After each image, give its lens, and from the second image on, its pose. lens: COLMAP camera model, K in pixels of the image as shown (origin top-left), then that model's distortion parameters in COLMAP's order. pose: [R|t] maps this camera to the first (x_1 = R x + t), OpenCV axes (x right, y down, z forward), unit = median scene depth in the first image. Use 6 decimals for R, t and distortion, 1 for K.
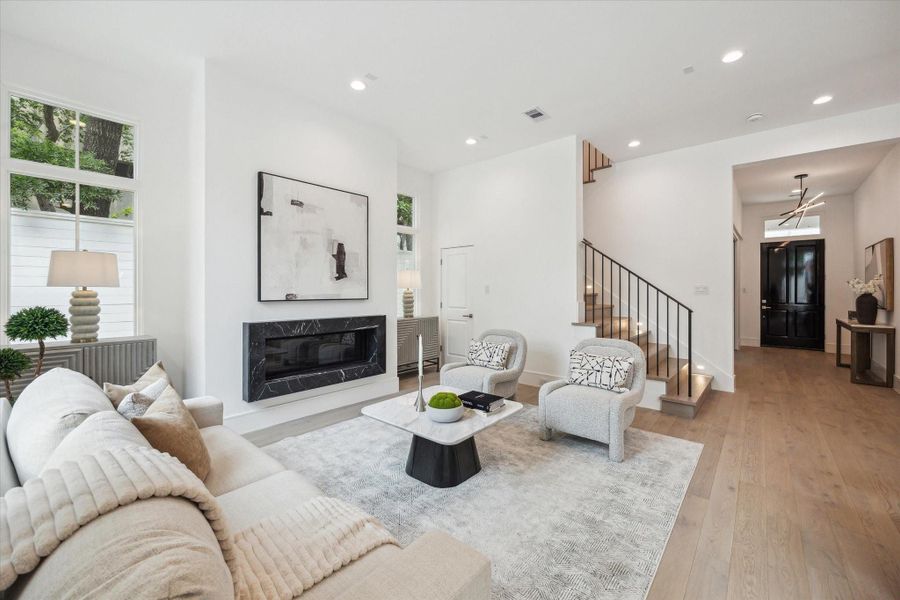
lens RADIAL K [[366.2, 0, 449.7], [0, 366.2, 291.4], [0, 0, 1]] dist [0.000507, 0.000056]
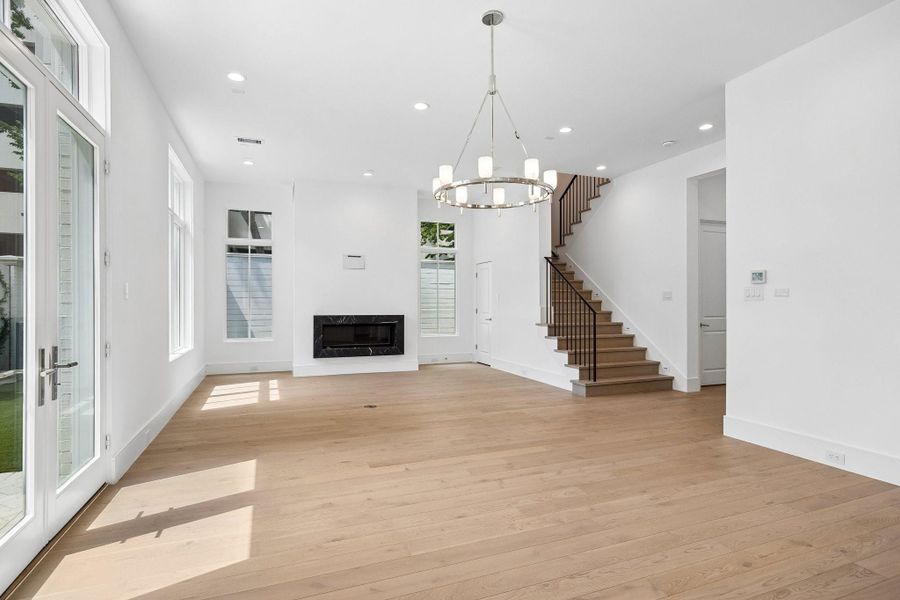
lens RADIAL K [[465.3, 0, 443.4], [0, 465.3, 306.1], [0, 0, 1]] dist [0.001582, 0.000036]
pose [[0.881959, 0.002535, -0.471319, 0.936632], [-0.000328, 0.999989, 0.004764, 0.023183], [0.471326, -0.004047, 0.881950, -0.627481]]
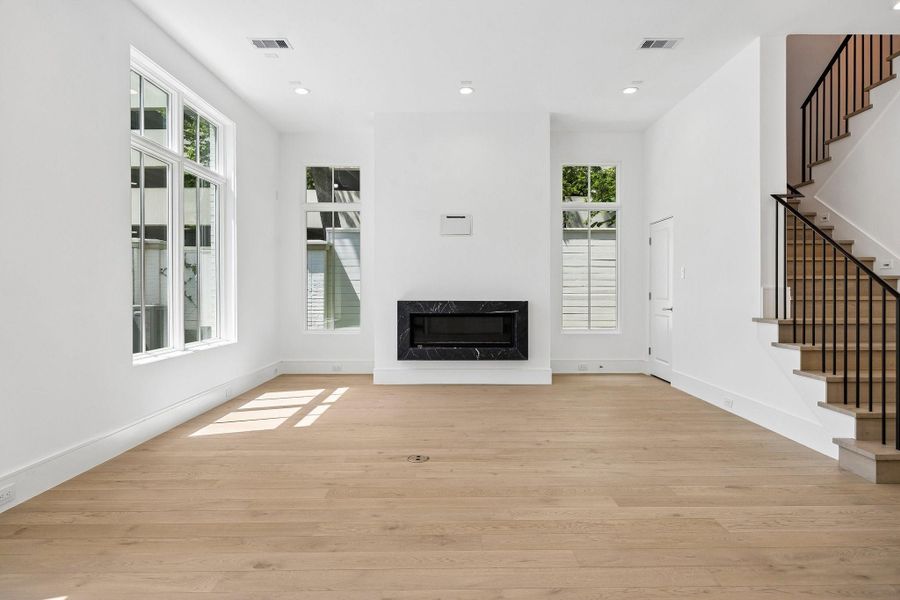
lens RADIAL K [[491.3, 0, 453.1], [0, 491.3, 293.3], [0, 0, 1]] dist [-0.003087, -0.000774]
pose [[0.657950, 0.004128, -0.753050, 0.763225], [-0.000568, 0.999987, 0.004985, 0.042202], [0.753061, -0.002852, 0.657944, -0.015892]]
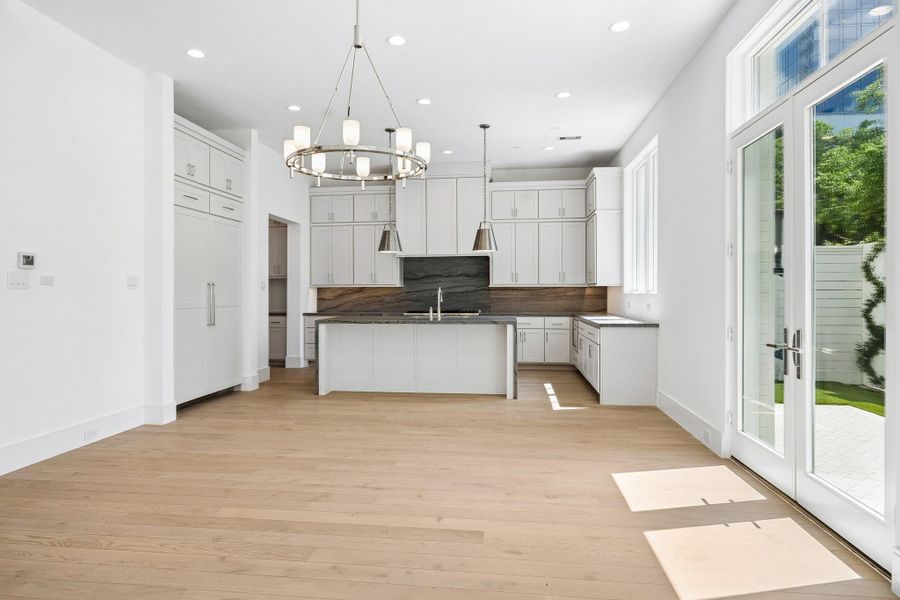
lens RADIAL K [[491.3, 0, 453.1], [0, 491.3, 293.3], [0, 0, 1]] dist [-0.003087, -0.000774]
pose [[-0.561427, 0.000798, 0.827526, -0.104109], [0.002300, 0.999997, 0.000596, 0.024823], [-0.827523, 0.002238, -0.561427, 0.474739]]
